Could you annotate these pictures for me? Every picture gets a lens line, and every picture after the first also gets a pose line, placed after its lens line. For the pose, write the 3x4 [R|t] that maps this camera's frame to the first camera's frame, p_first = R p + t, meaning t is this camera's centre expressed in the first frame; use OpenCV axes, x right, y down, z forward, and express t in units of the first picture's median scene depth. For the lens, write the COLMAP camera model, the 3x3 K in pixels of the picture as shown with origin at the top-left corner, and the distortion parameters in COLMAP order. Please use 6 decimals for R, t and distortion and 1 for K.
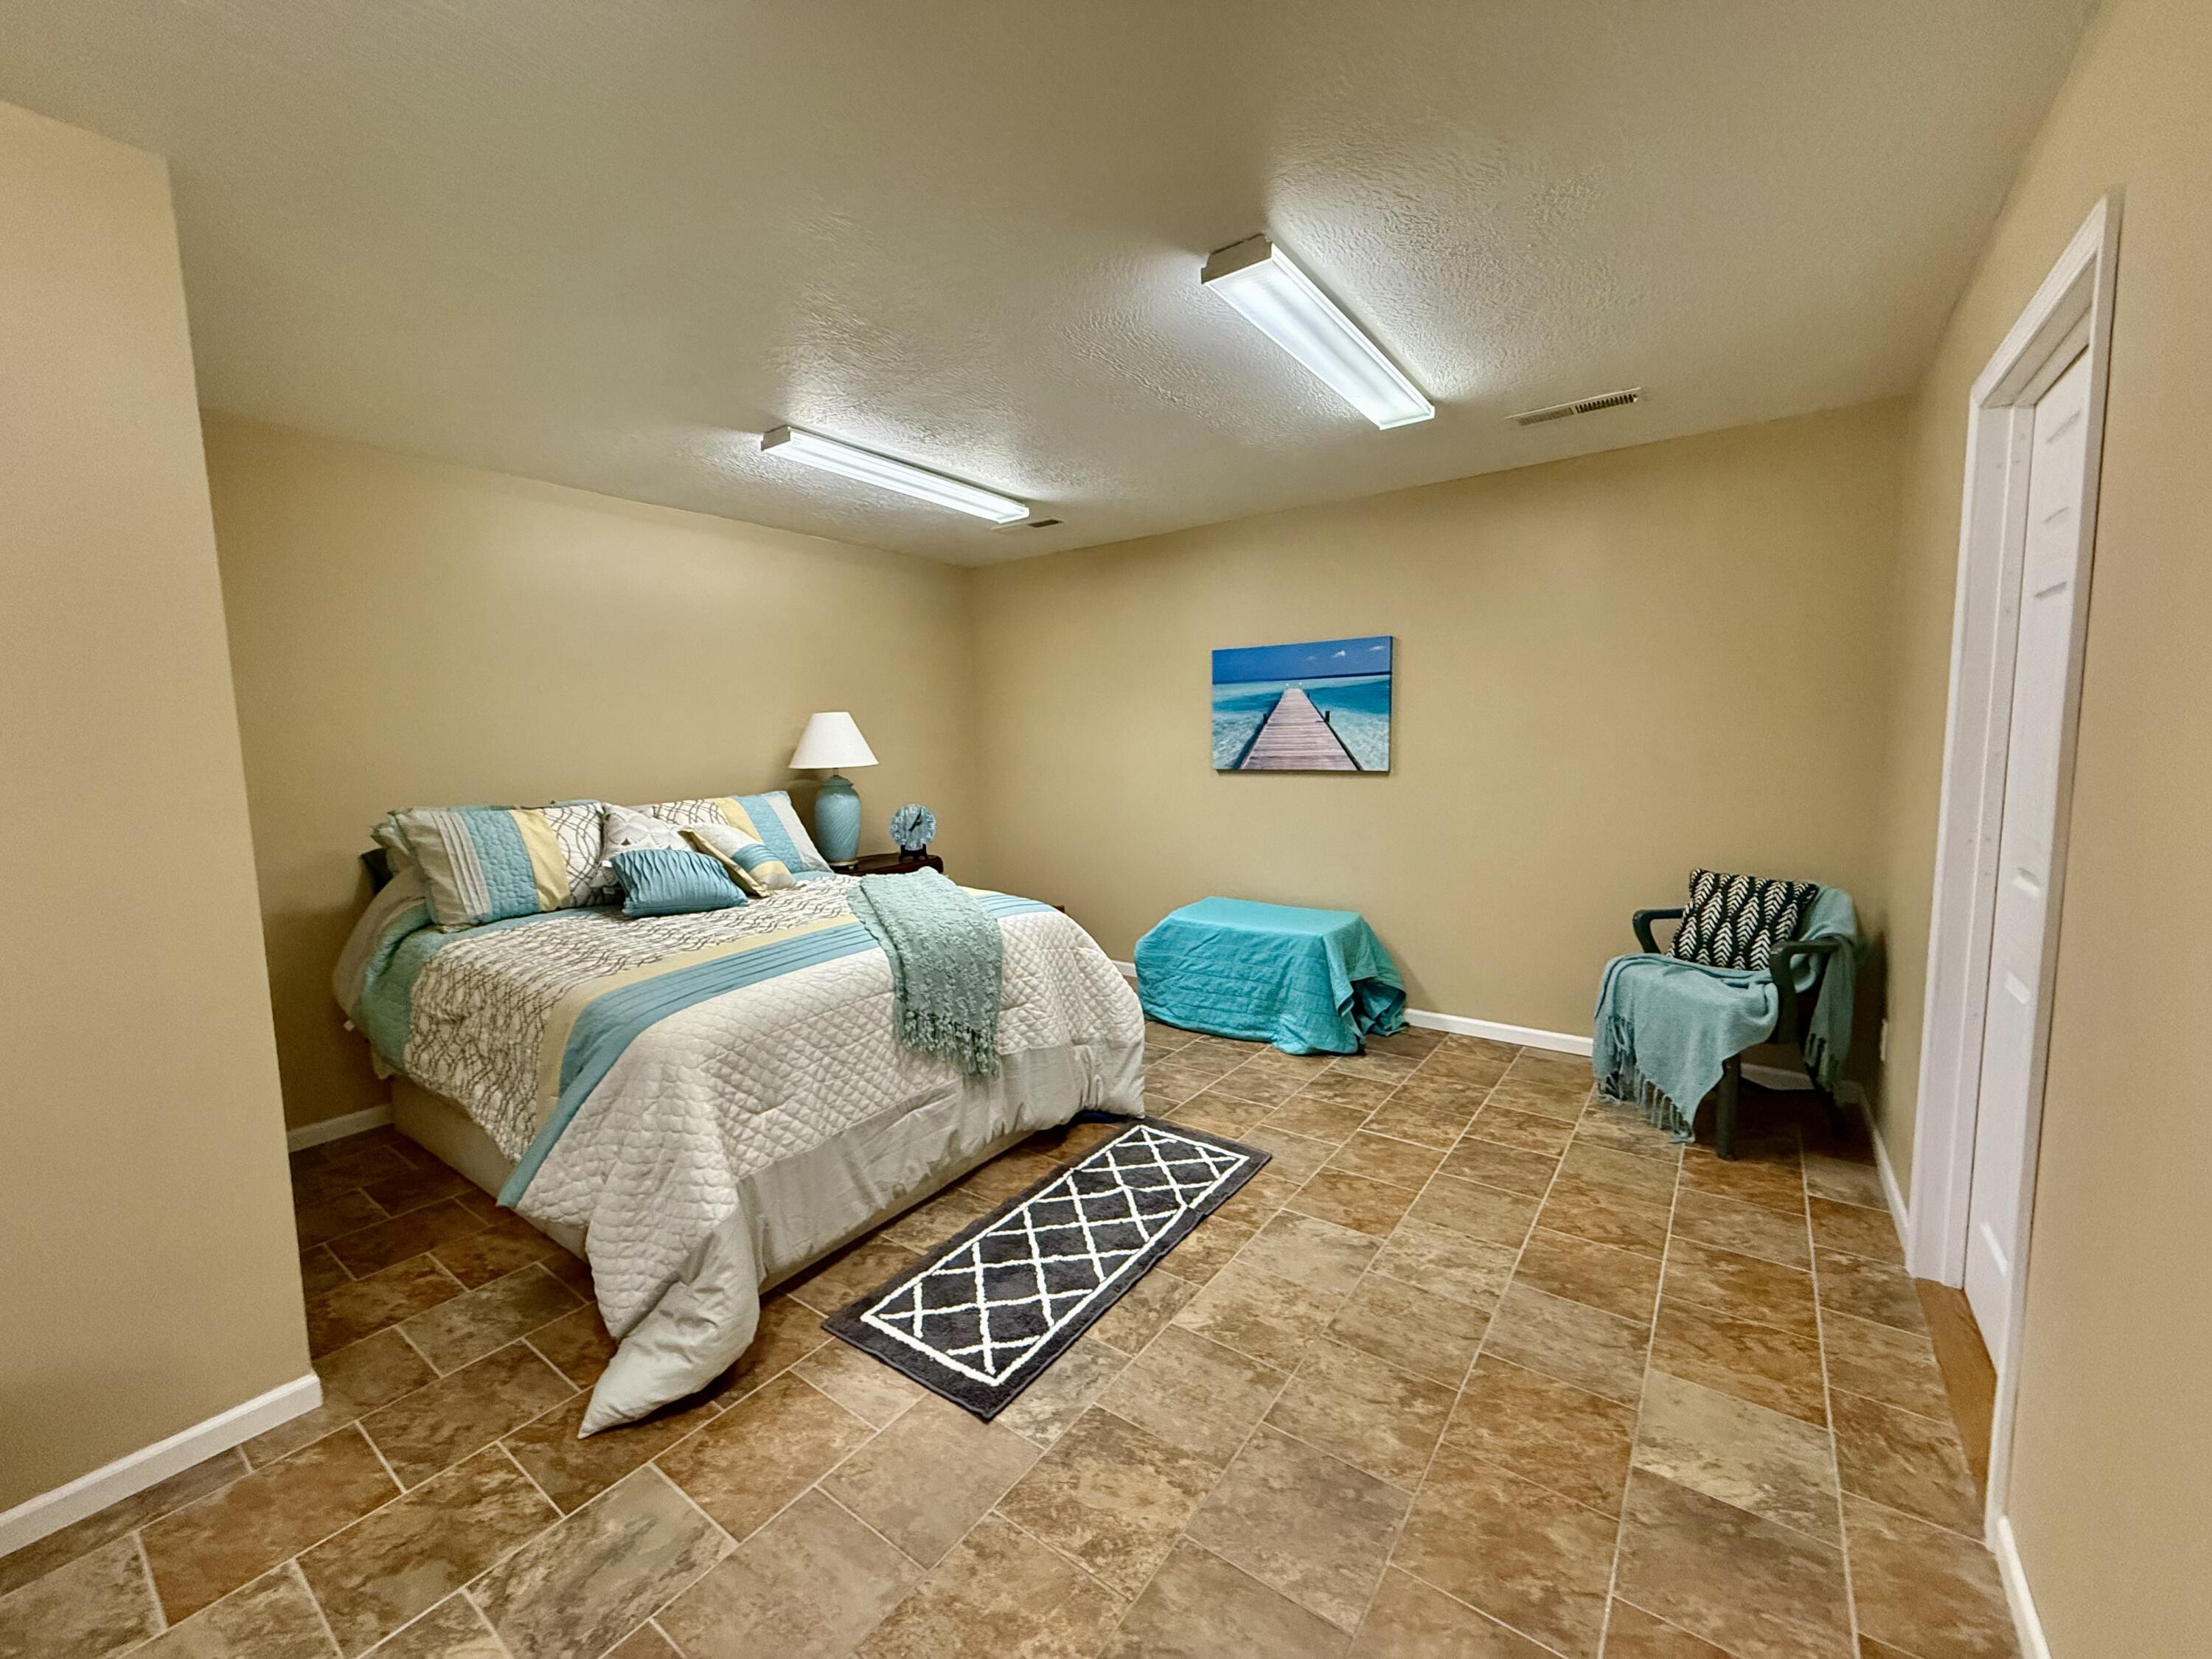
lens RADIAL K [[877.8, 0, 1104.7], [0, 877.8, 824.4], [0, 0, 1]] dist [-0.001114, 0.000559]
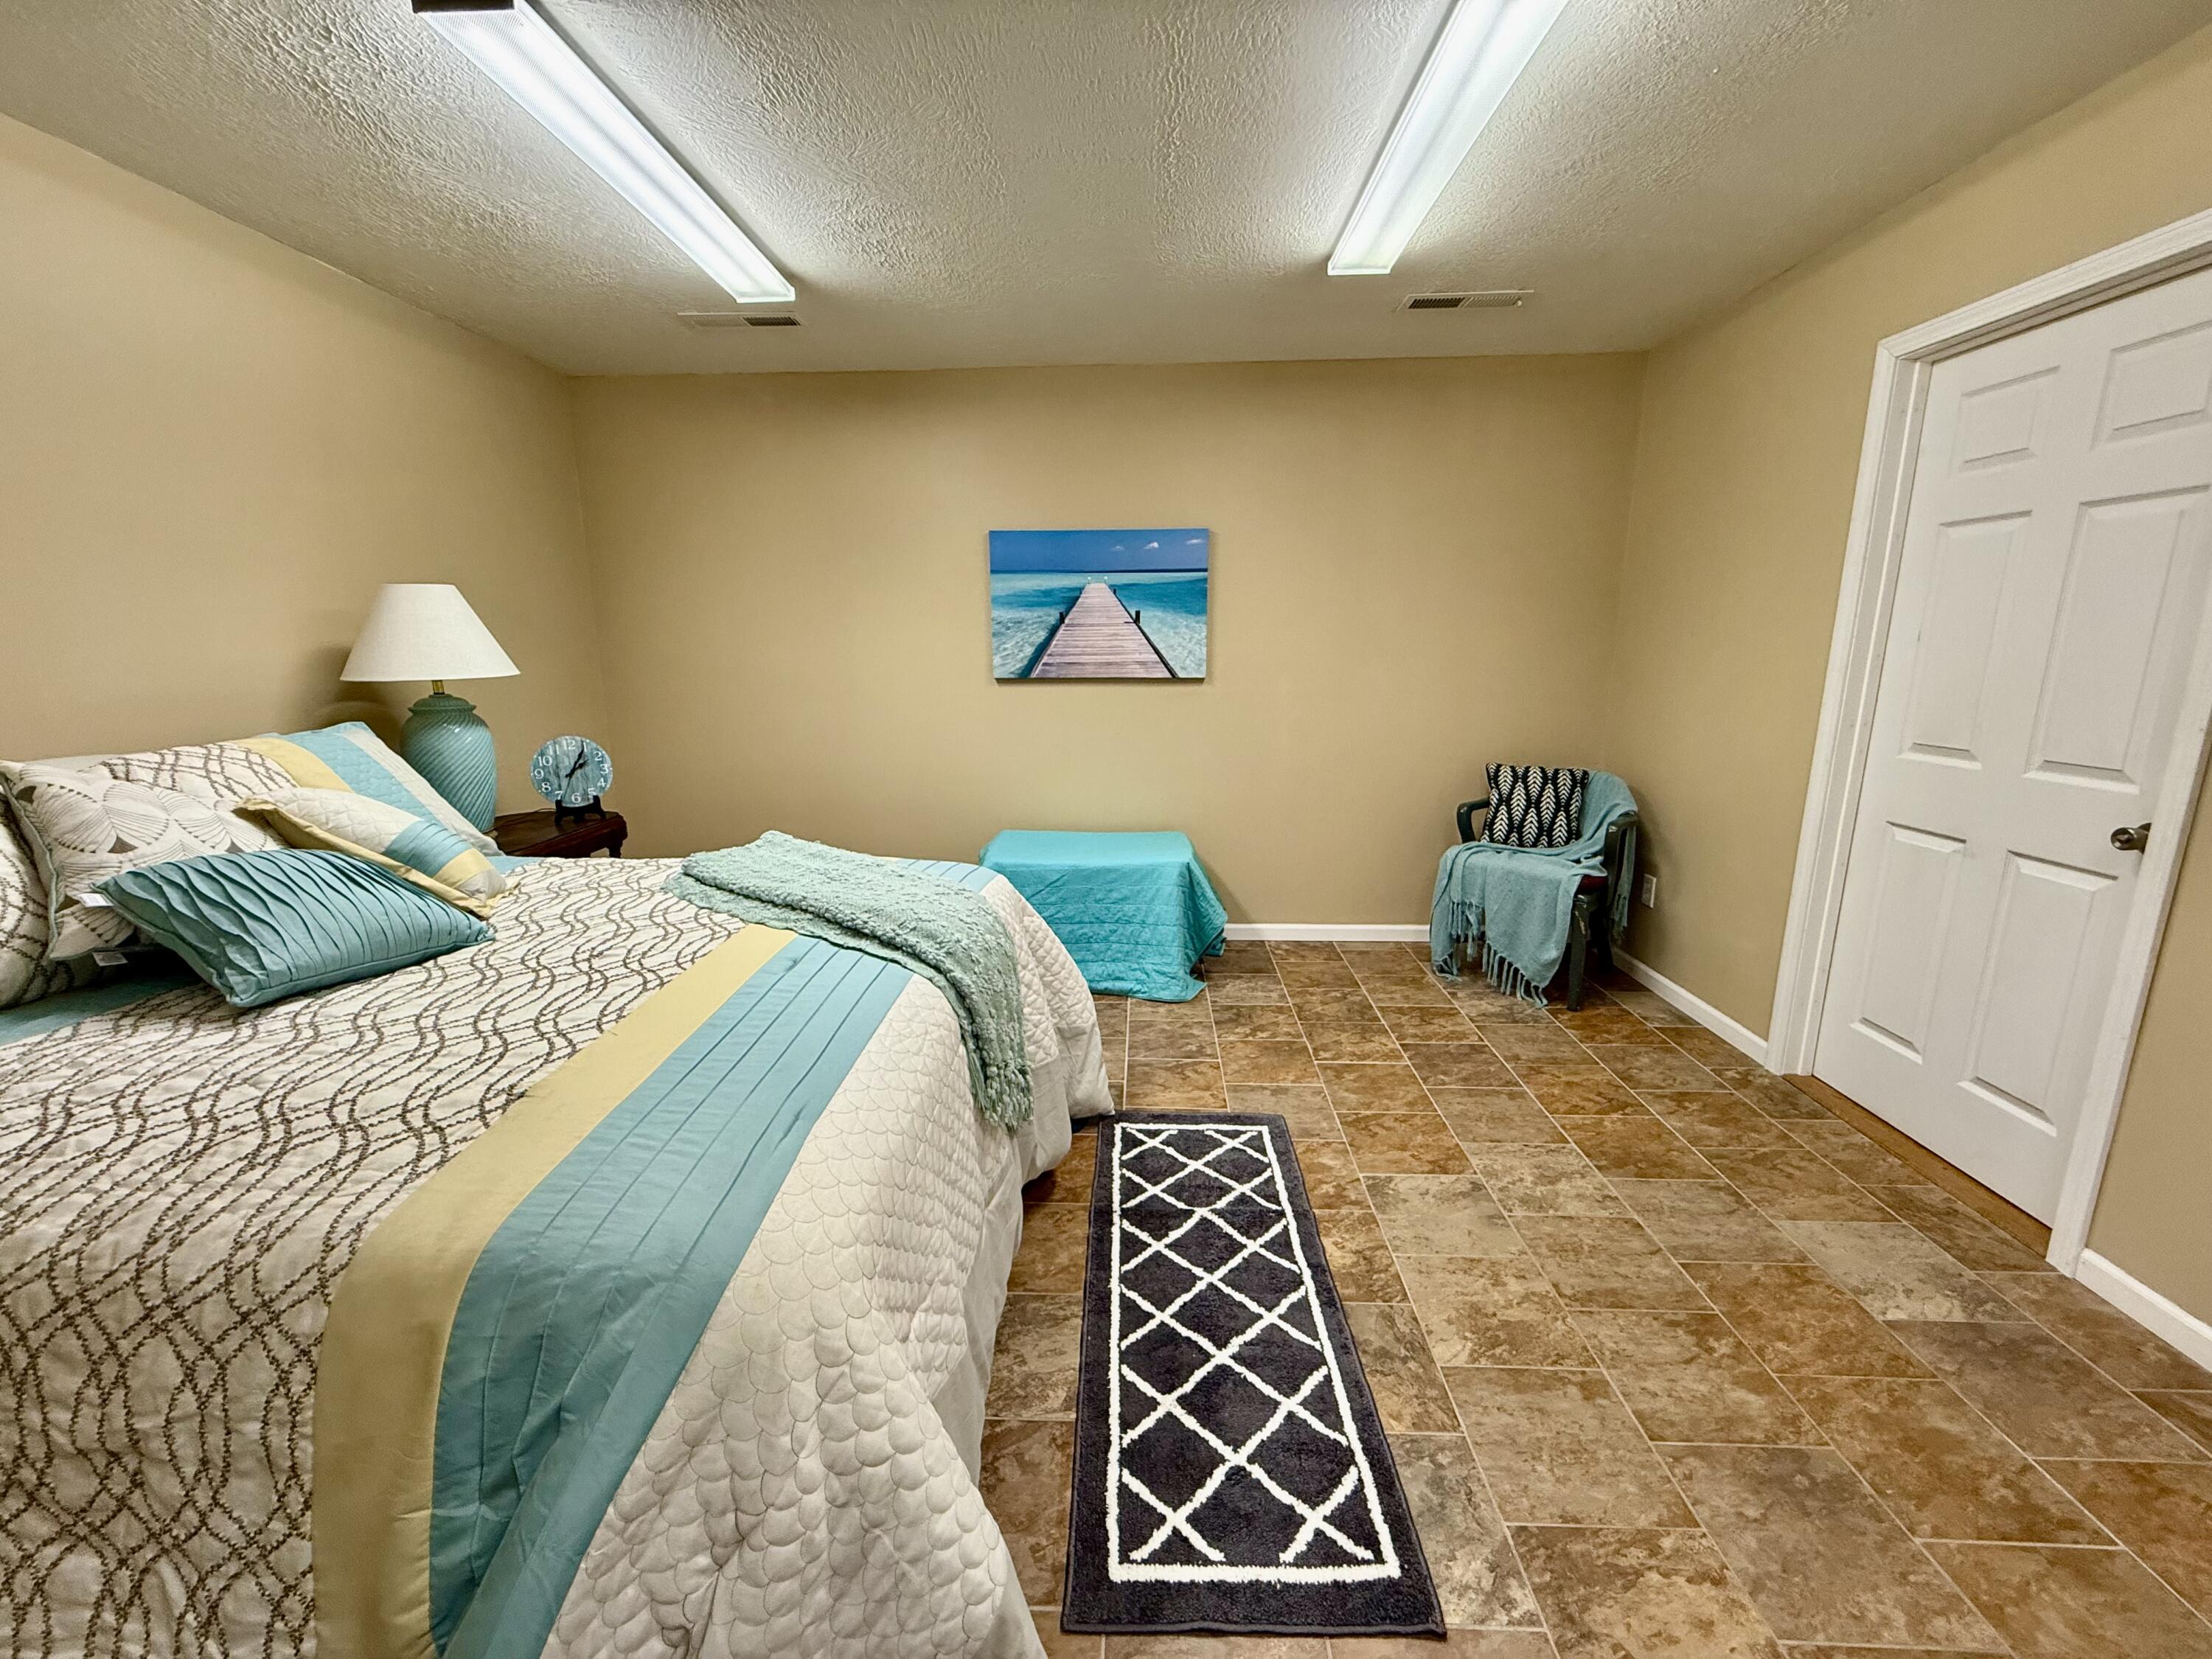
lens RADIAL K [[877.8, 0, 1101.8], [0, 877.8, 823.0], [0, 0, 1]] dist [-0.001114, 0.000559]
pose [[0.832552, -0.097548, 0.545290, -0.383996], [0.045249, 0.993059, 0.108563, -0.018096], [-0.552095, -0.065711, 0.831188, 0.360633]]
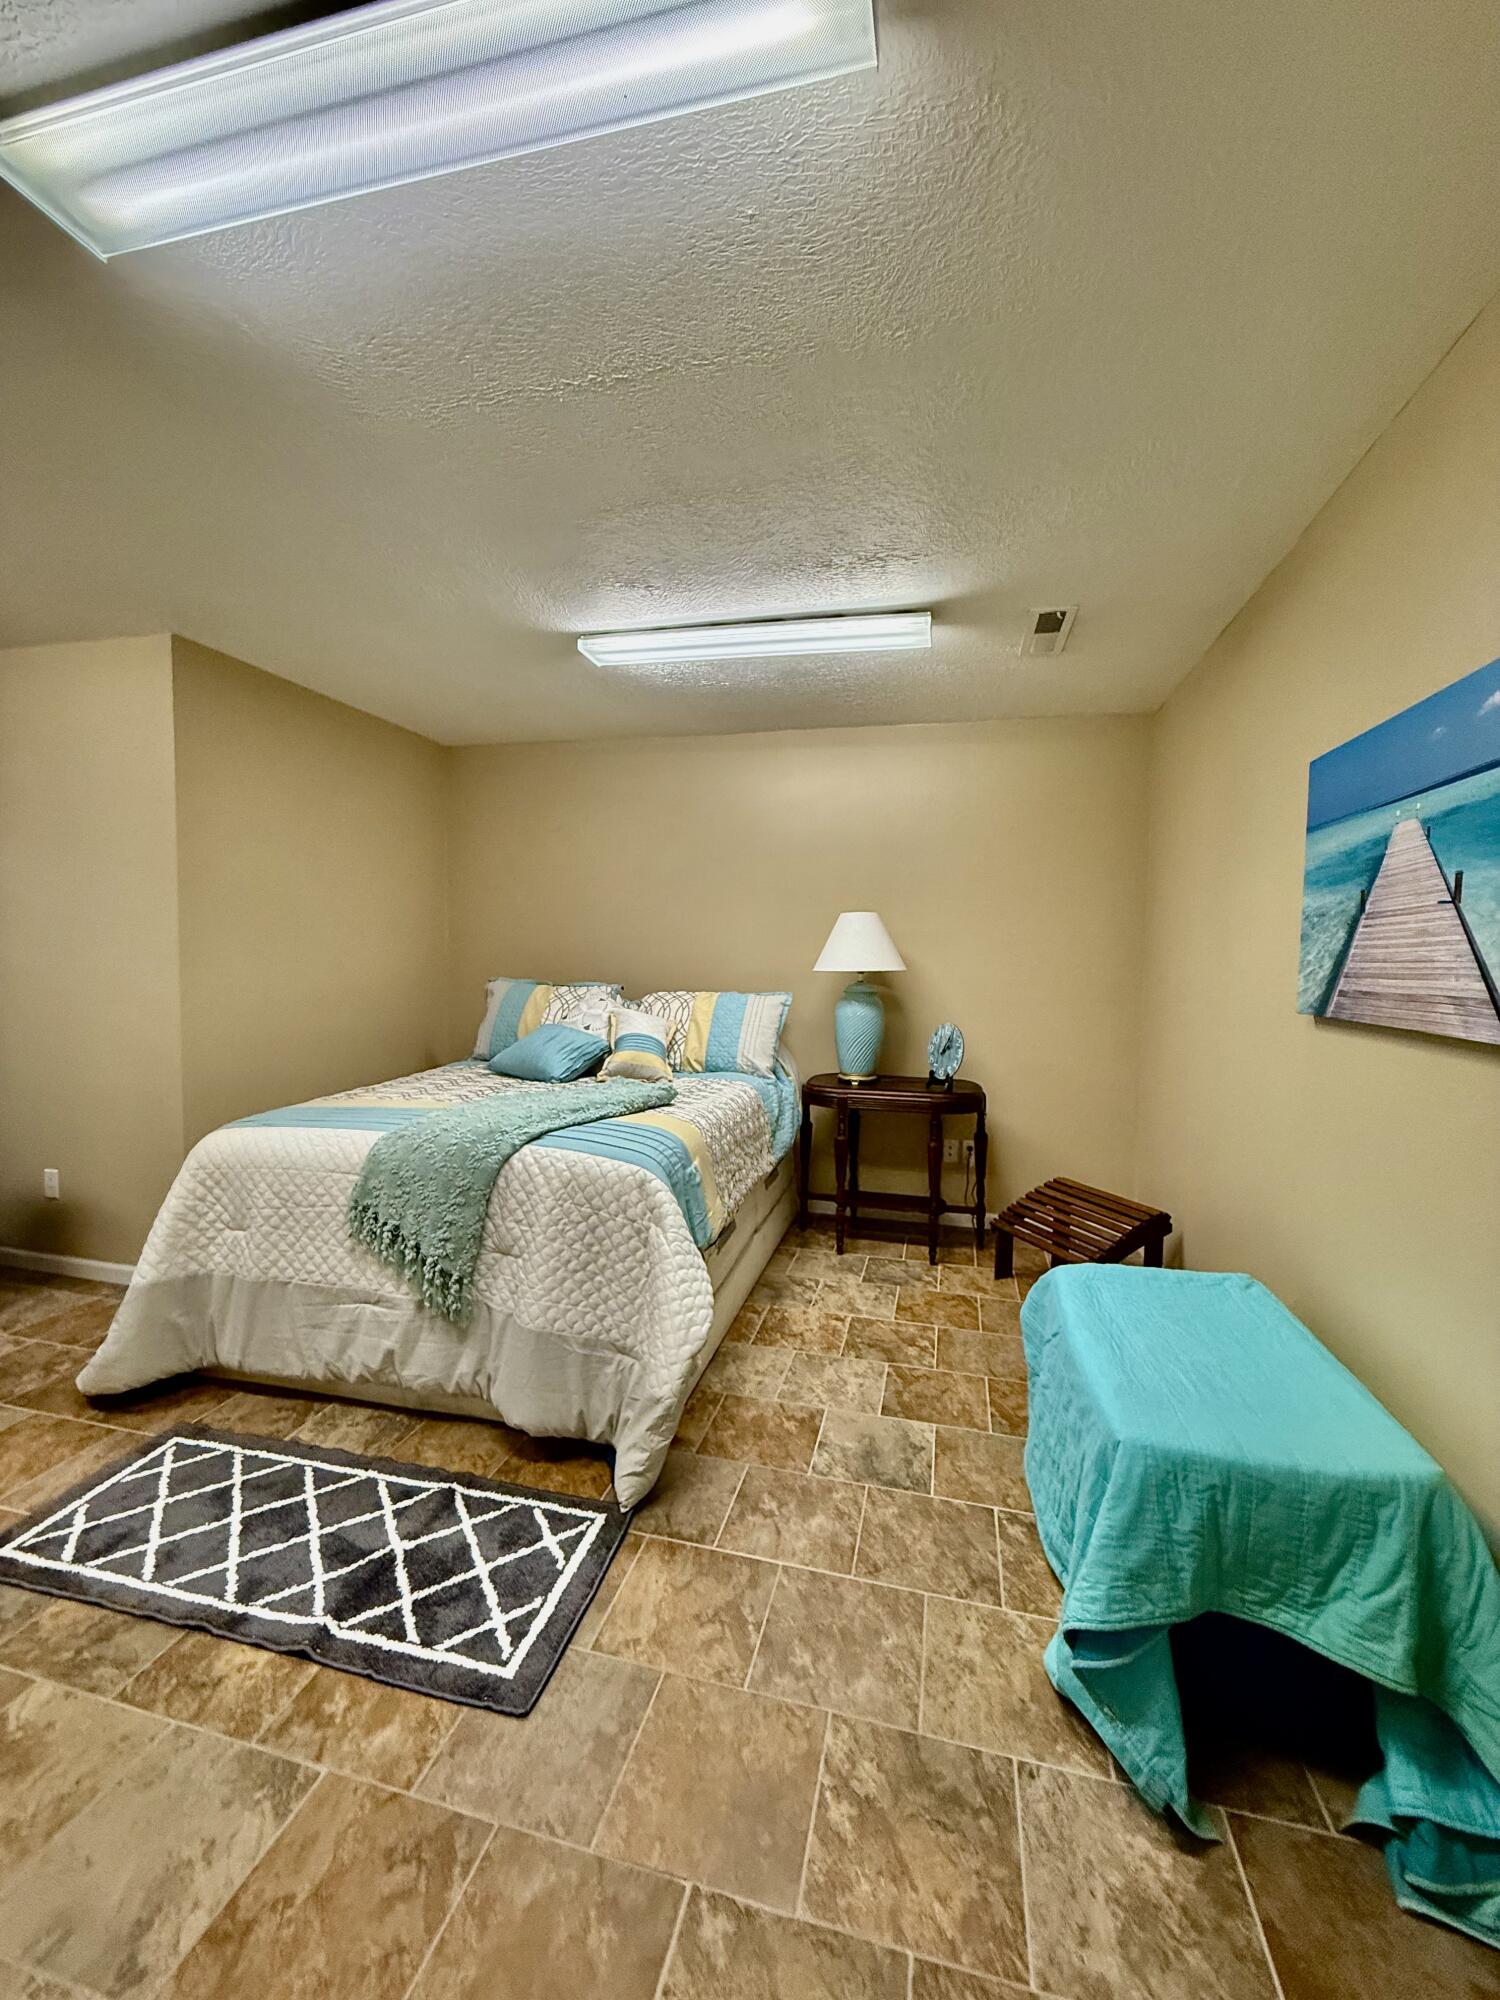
lens RADIAL K [[793.7, 0, 753.9], [0, 793.7, 998.4], [0, 0, 1]] dist [-0.001114, 0.000559]
pose [[0.376977, 0.074276, -0.923240, 0.605326], [-0.115589, 0.992760, 0.032672, -0.075442], [0.918982, 0.094400, 0.382833, 0.841797]]
